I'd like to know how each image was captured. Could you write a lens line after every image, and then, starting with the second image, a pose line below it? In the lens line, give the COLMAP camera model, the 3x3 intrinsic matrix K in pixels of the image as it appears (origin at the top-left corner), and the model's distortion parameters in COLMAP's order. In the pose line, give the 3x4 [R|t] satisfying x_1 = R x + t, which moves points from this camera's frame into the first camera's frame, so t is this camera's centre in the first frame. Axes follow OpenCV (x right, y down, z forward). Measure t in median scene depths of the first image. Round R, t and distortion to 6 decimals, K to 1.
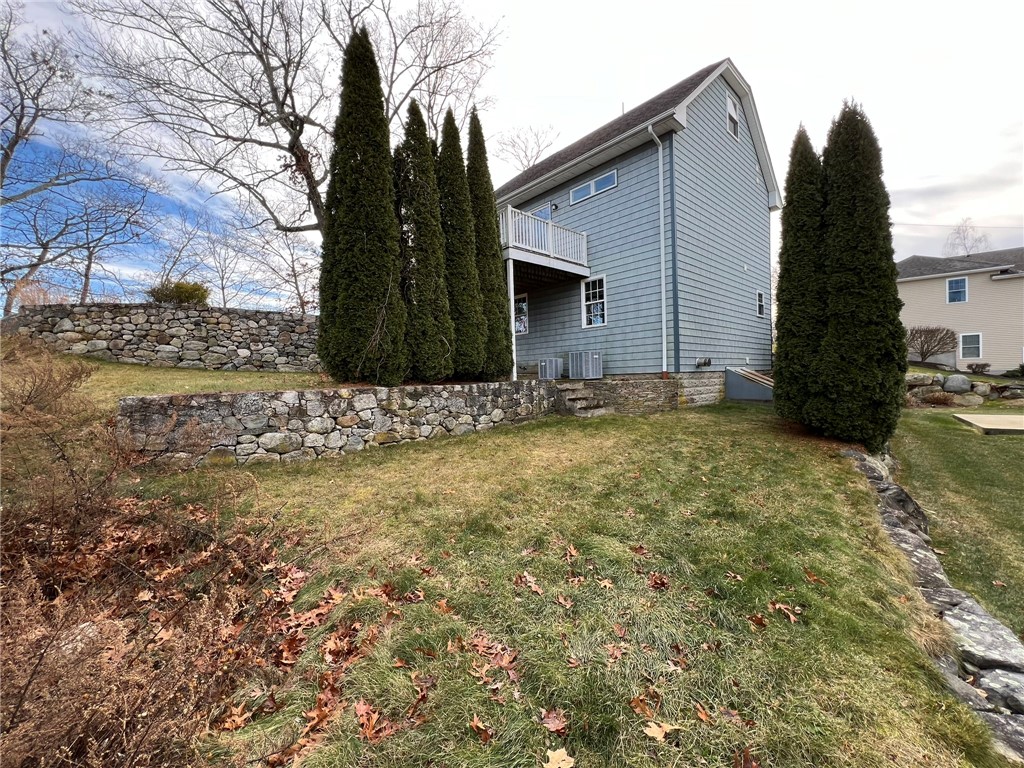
lens RADIAL K [[409.5, 0, 513.3], [0, 409.5, 383.3], [0, 0, 1]] dist [0.007329, -0.000073]
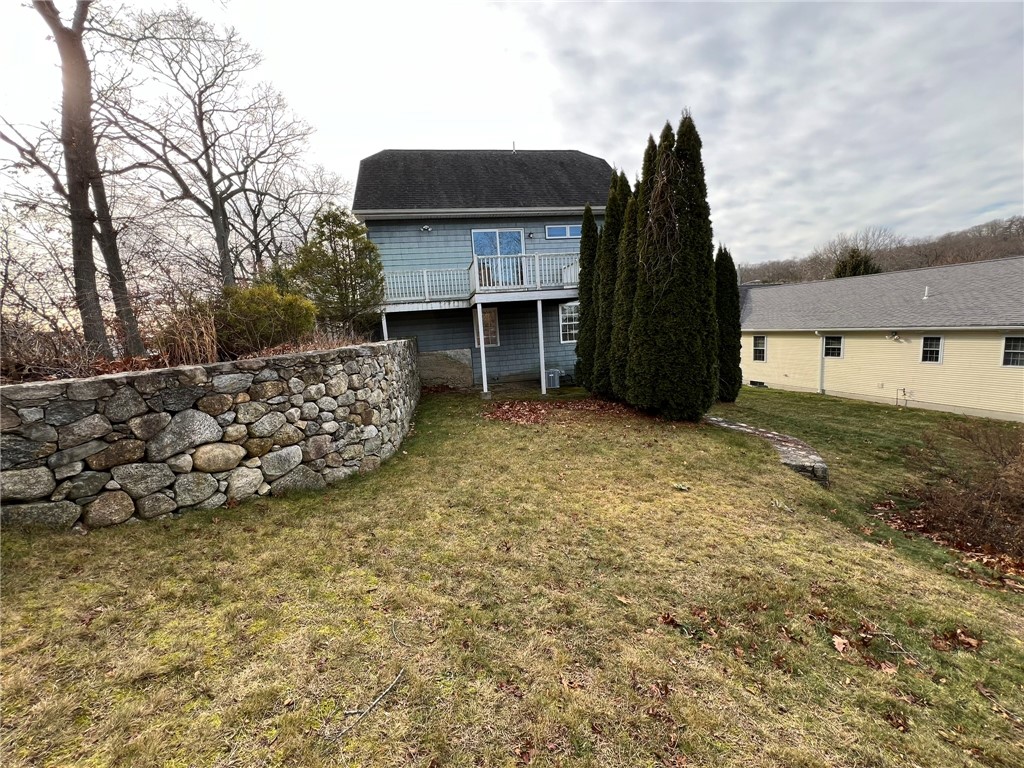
lens RADIAL K [[409.5, 0, 512.4], [0, 409.5, 383.8], [0, 0, 1]] dist [0.007329, -0.000073]
pose [[0.522239, -0.126342, 0.843389, -1.223861], [0.060451, 0.991961, 0.111167, -0.200065], [-0.850654, -0.007072, 0.525678, 0.587847]]
